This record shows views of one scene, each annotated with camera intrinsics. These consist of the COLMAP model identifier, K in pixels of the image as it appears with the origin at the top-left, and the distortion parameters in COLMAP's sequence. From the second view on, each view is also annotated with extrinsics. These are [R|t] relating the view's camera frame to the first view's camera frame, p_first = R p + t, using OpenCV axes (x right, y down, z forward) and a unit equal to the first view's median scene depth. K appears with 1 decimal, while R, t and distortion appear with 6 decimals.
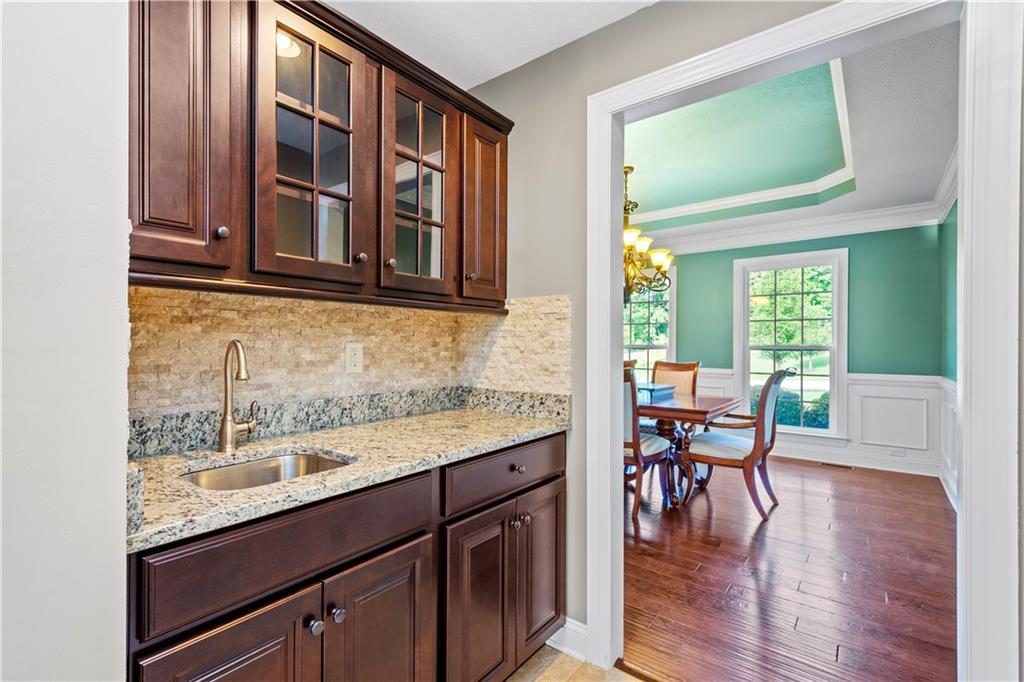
lens RADIAL K [[451.1, 0, 514.9], [0, 451.1, 344.8], [0, 0, 1]] dist [0.001576, 0.000262]
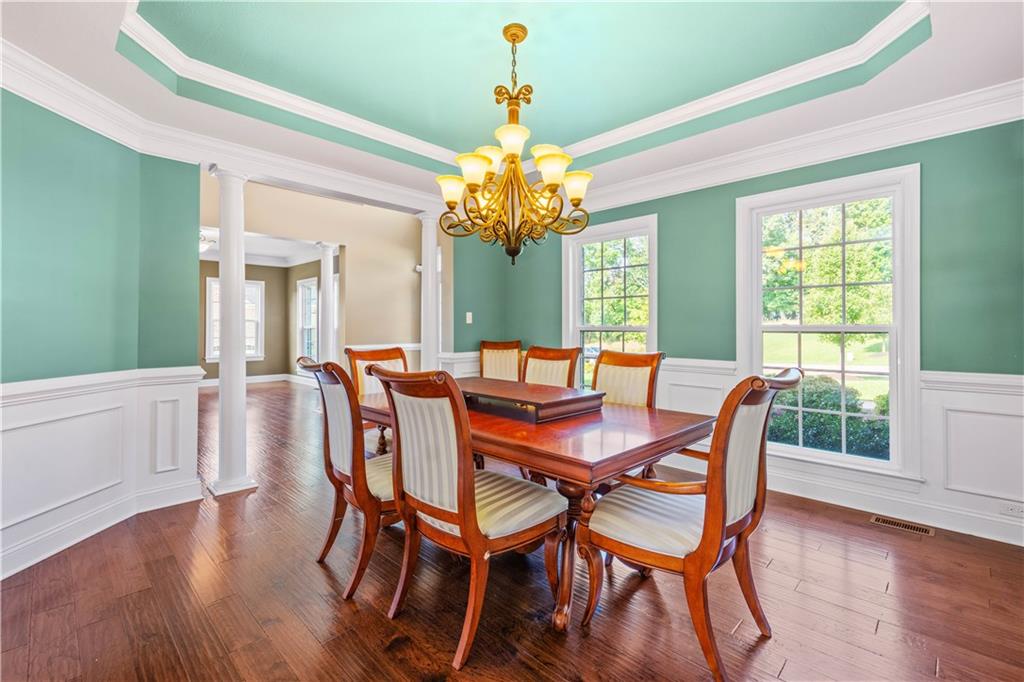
lens RADIAL K [[451.1, 0, 522.5], [0, 451.1, 324.0], [0, 0, 1]] dist [0.001576, 0.000262]
pose [[0.995217, -0.004328, -0.097594, 0.267690], [0.003560, 0.999961, -0.008041, 0.003224], [0.097625, 0.007655, 0.995194, 0.348178]]
